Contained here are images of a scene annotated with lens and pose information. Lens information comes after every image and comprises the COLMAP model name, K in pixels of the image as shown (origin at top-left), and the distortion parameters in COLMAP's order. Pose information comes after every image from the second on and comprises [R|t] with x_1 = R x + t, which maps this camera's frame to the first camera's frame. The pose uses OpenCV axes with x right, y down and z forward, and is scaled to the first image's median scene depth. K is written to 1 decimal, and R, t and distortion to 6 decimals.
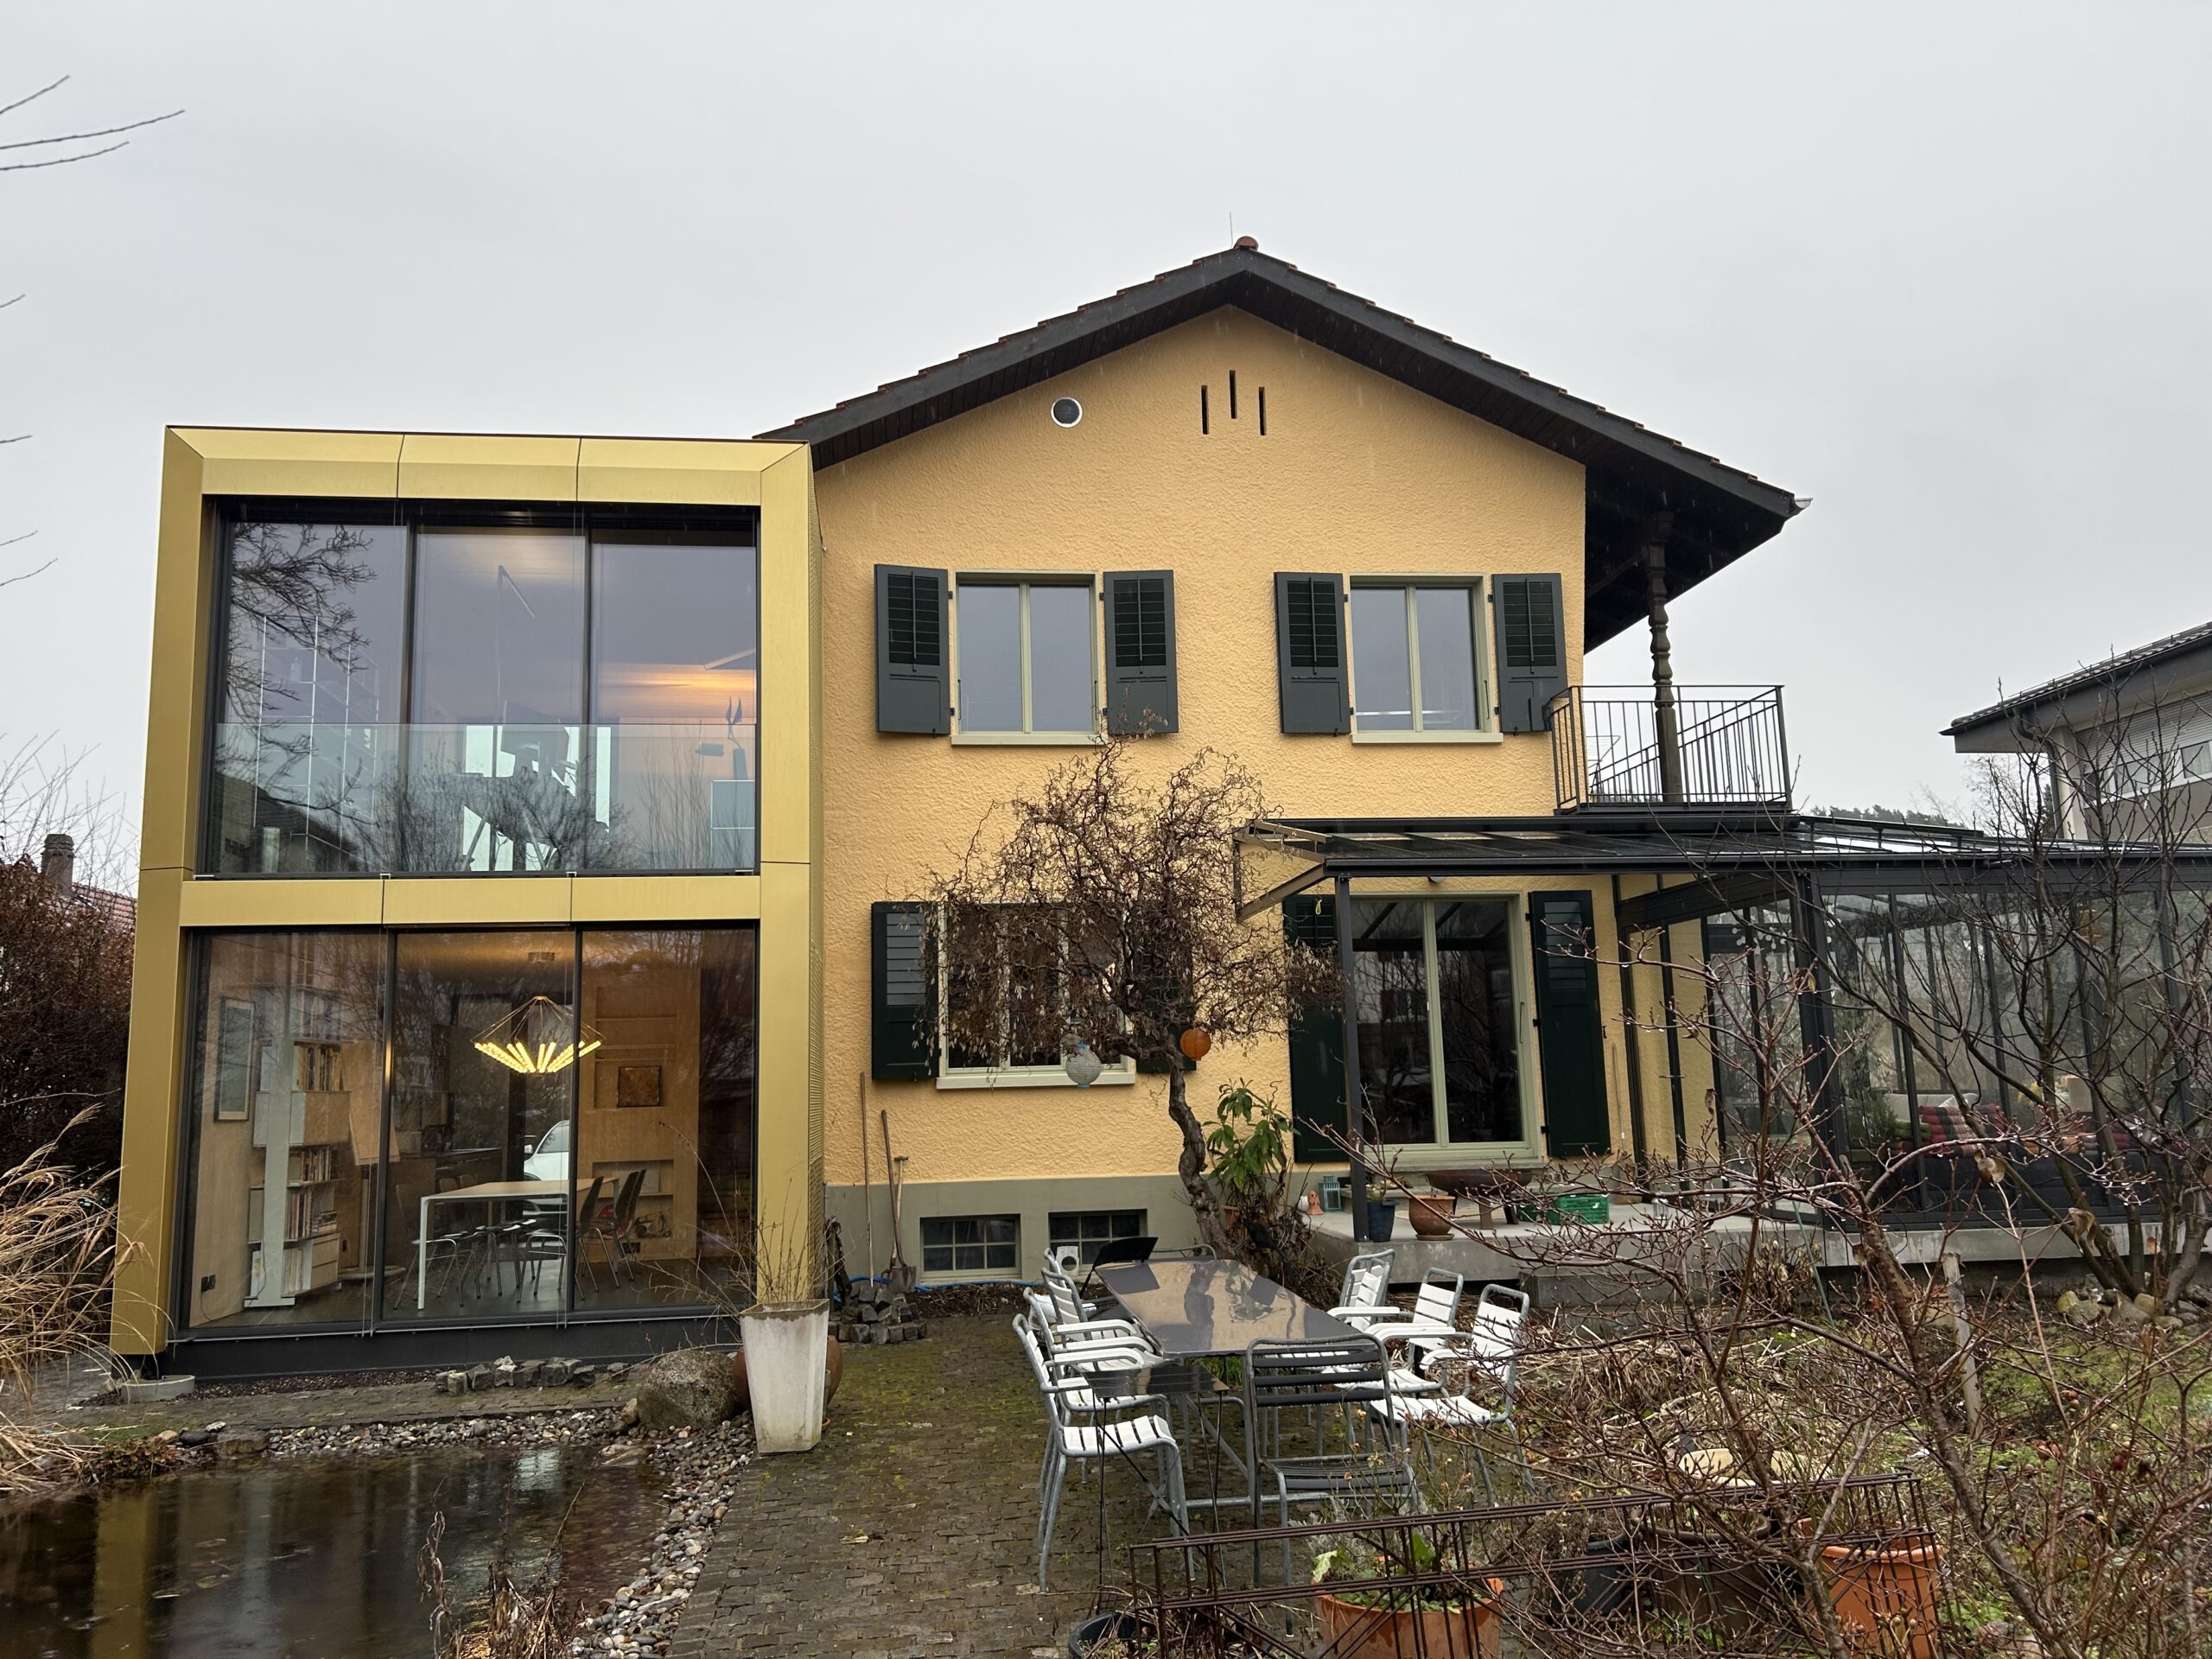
lens RADIAL K [[1712.1, 0, 1106.0], [0, 1712.1, 829.5], [0, 0, 1]] dist [0.083783, -0.000029]
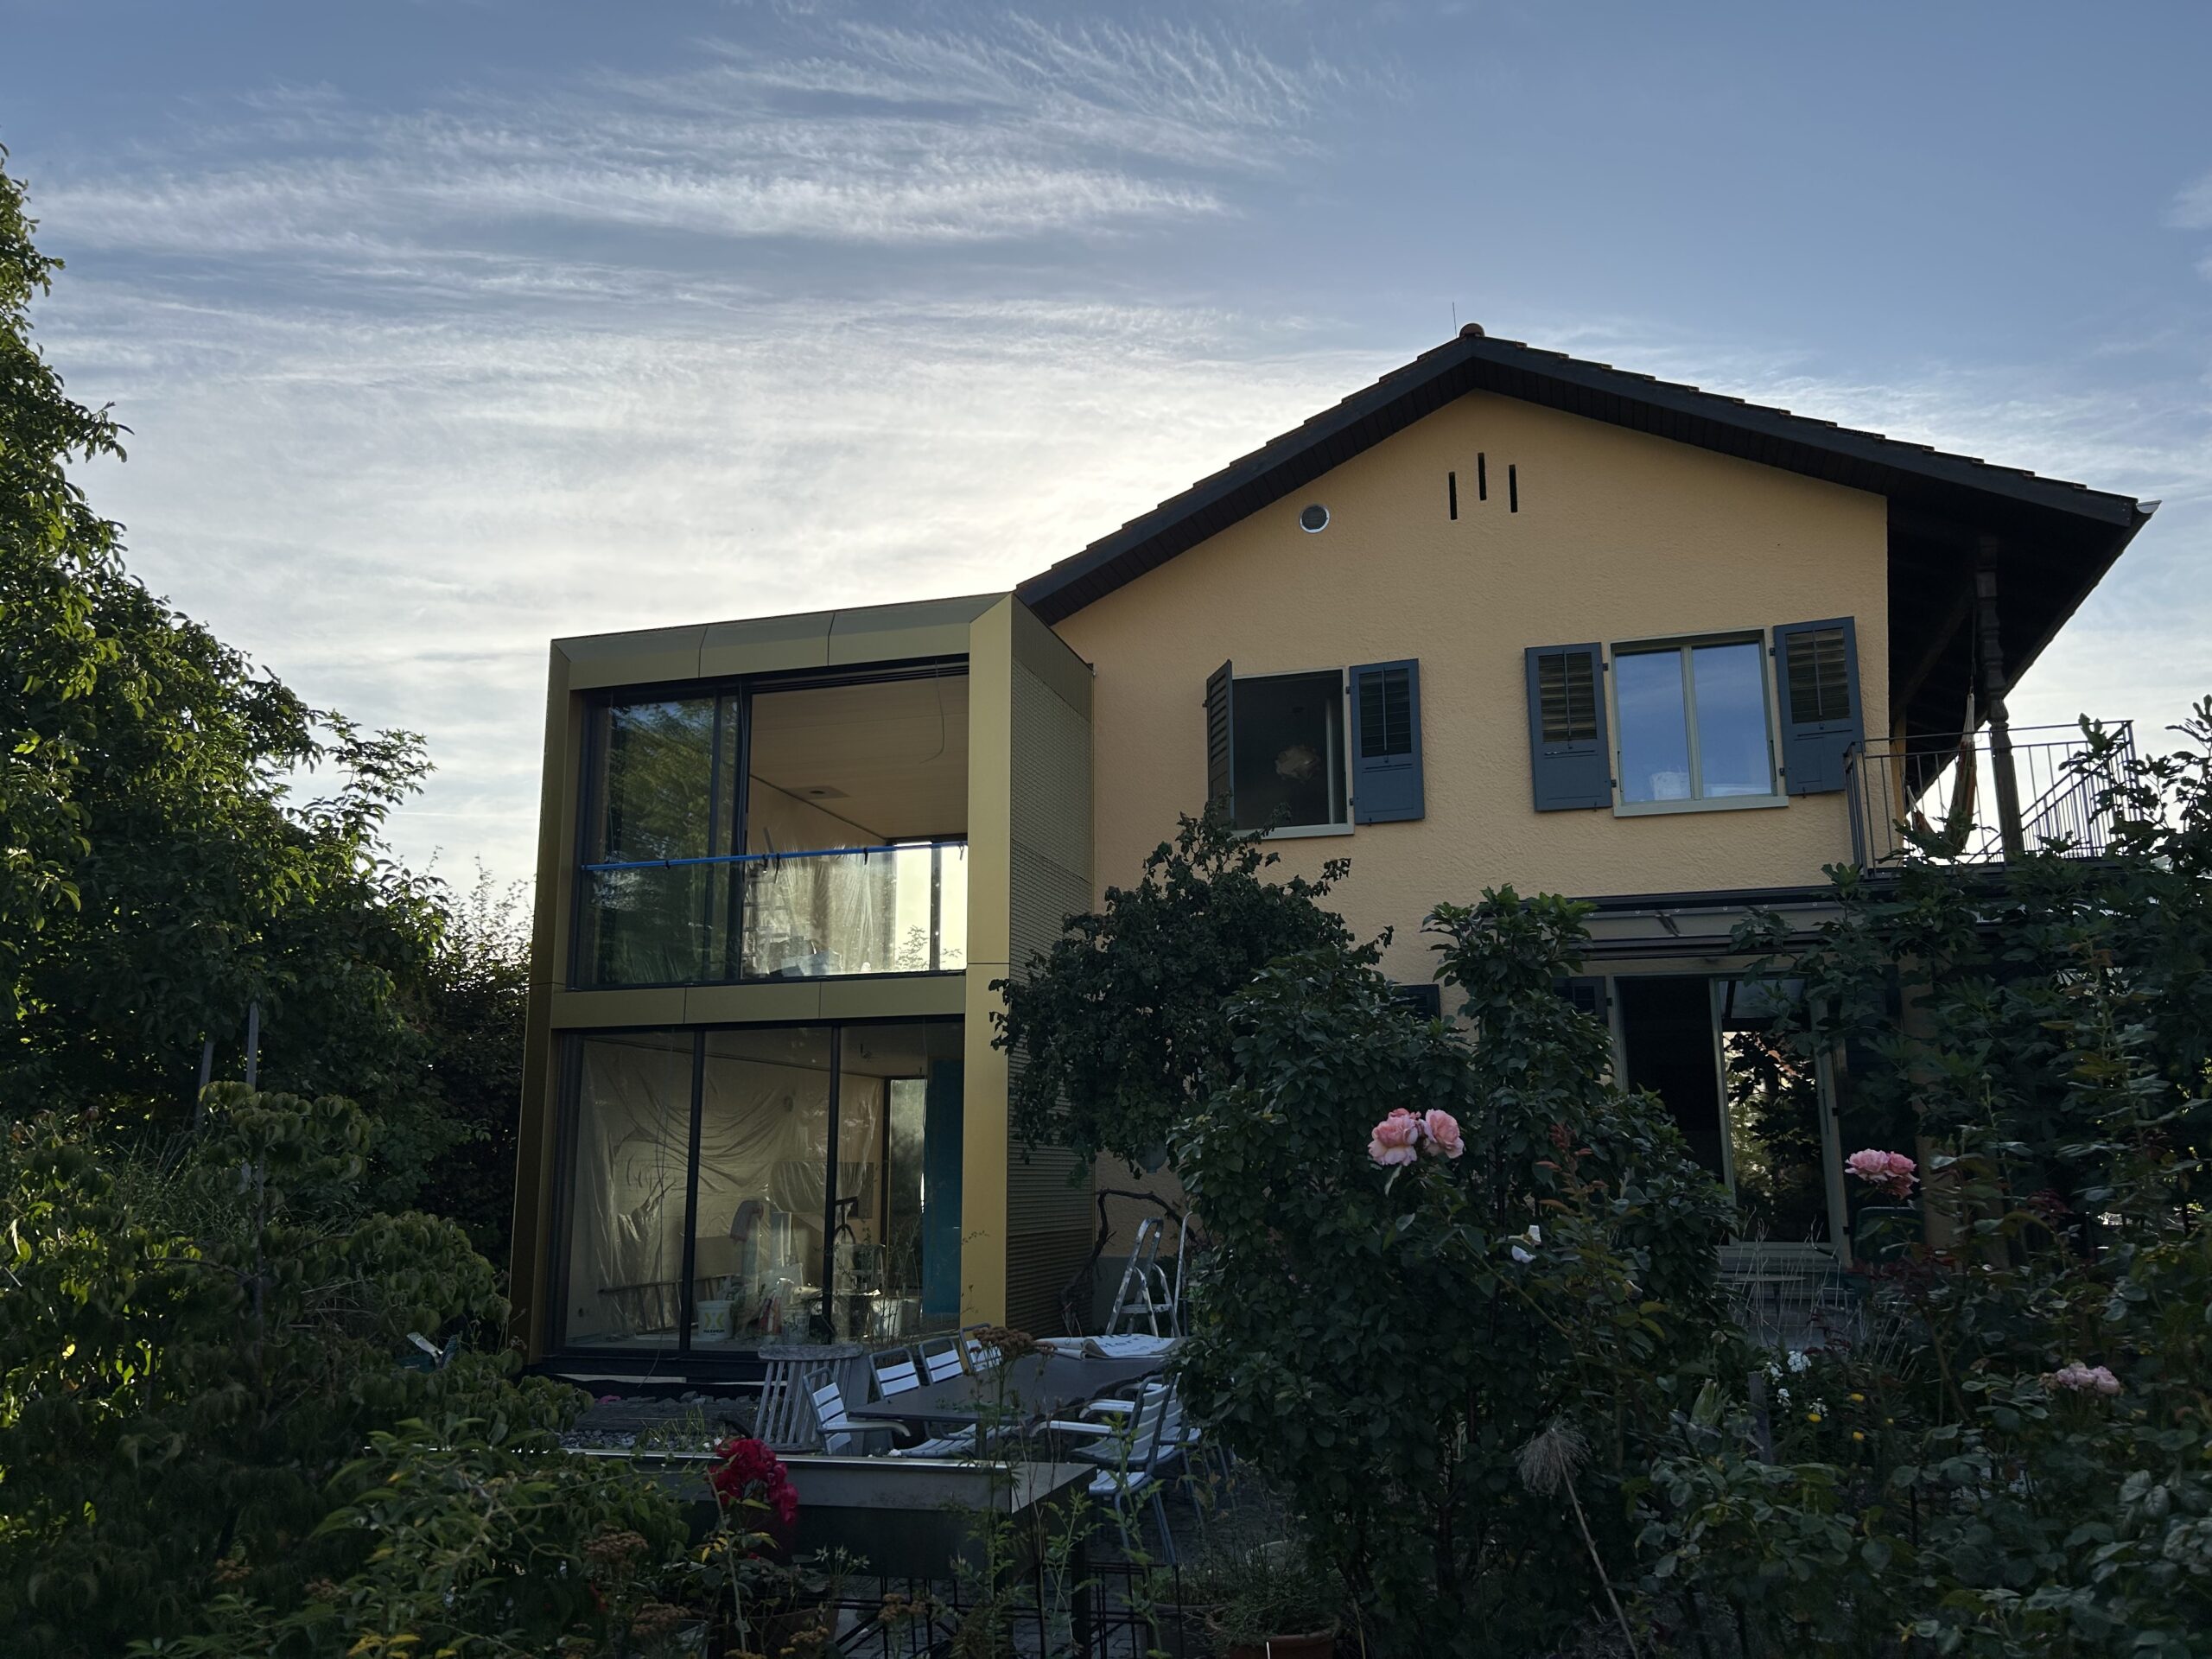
lens RADIAL K [[1672.5, 0, 1106.0], [0, 1672.5, 829.5], [0, 0, 1]] dist [-0.001238, -0.002539]
pose [[0.906202, -0.060807, -0.418451, 0.273716], [0.041091, 0.997586, -0.055976, -0.002588], [0.420844, 0.033531, 0.906513, 0.035018]]
